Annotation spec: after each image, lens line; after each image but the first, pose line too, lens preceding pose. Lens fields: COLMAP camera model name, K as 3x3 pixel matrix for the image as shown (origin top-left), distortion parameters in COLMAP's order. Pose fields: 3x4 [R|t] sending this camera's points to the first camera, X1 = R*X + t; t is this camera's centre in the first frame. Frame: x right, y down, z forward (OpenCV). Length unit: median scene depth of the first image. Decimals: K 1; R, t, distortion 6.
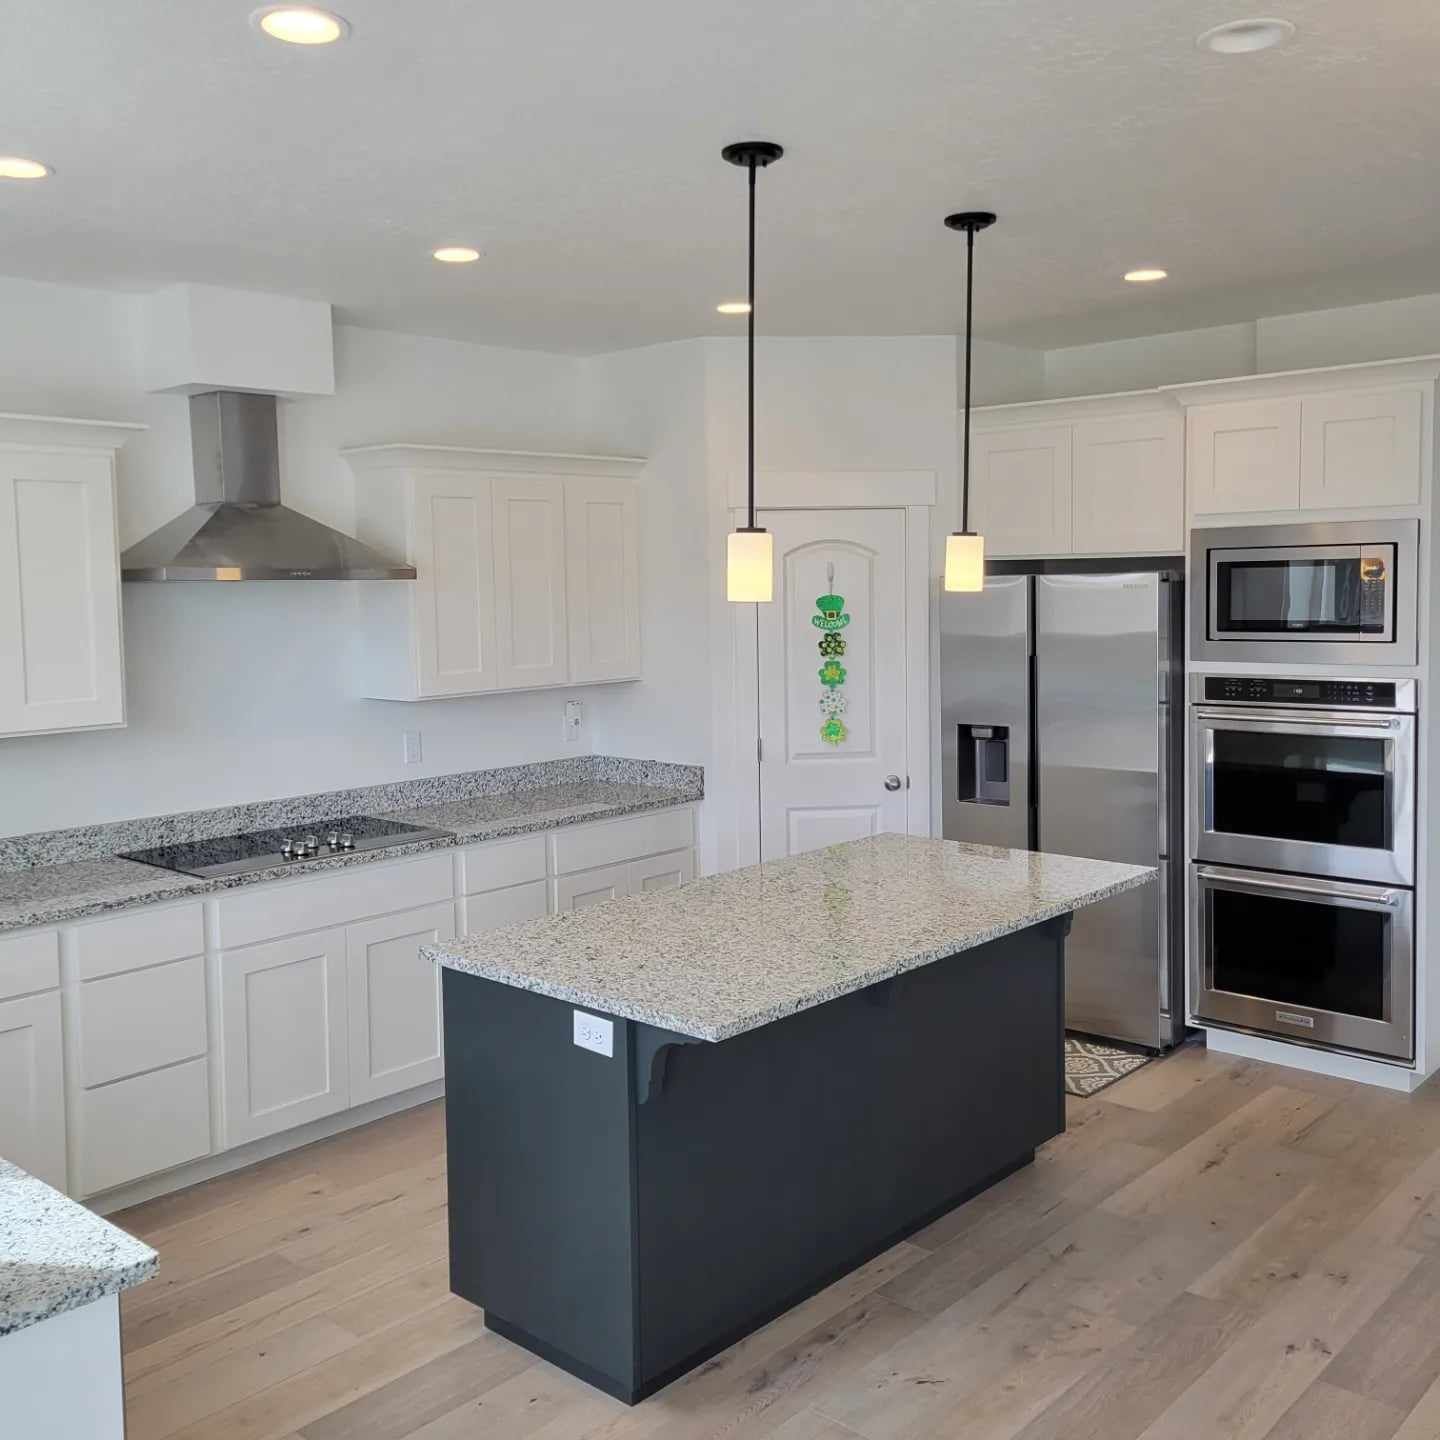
lens RADIAL K [[1446.8, 0, 720.0], [0, 1446.8, 720.0], [0, 0, 1]] dist [0.053415, 0.008702]
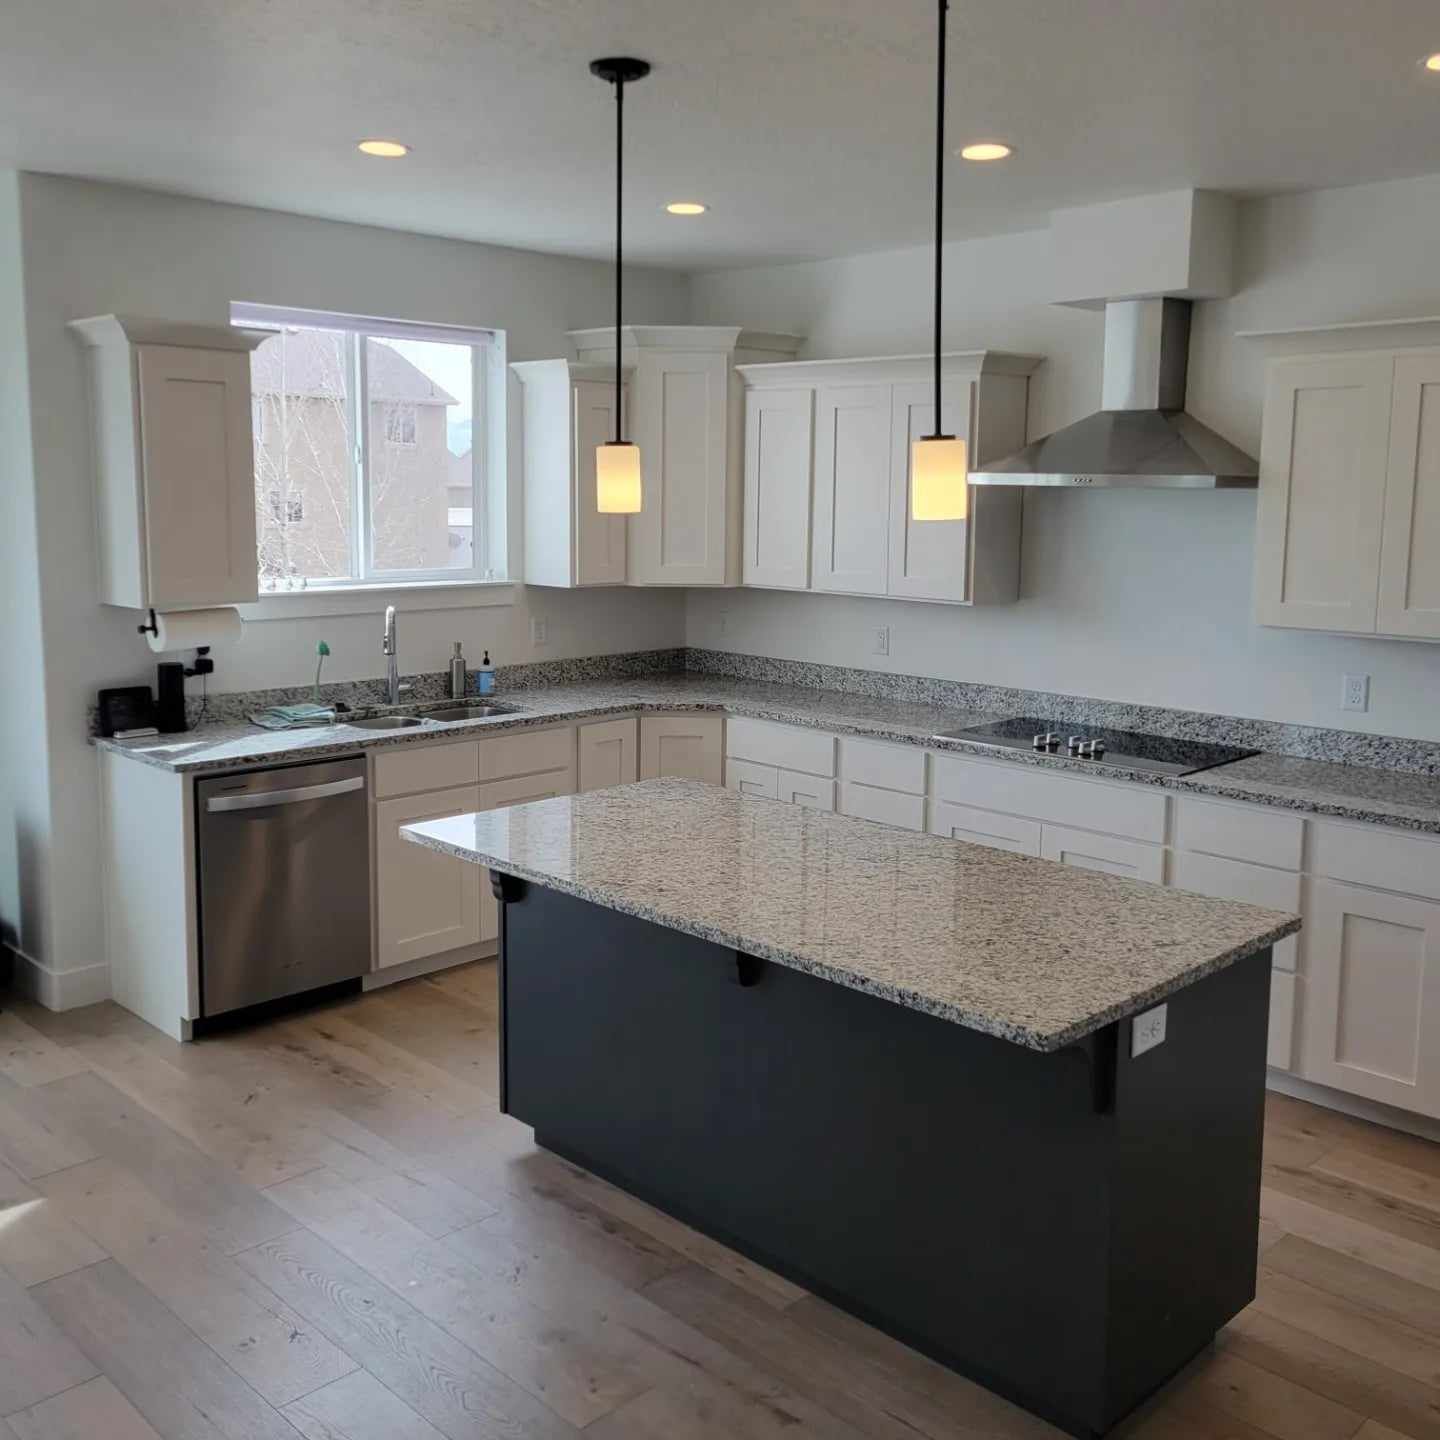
lens RADIAL K [[1446.8, 0, 720.0], [0, 1446.8, 720.0], [0, 0, 1]] dist [0.053415, 0.008702]
pose [[-0.055443, 0.179757, -0.982147, 0.884840], [-0.111150, 0.976435, 0.184986, -0.112133], [0.992256, 0.119421, -0.034156, 0.929802]]
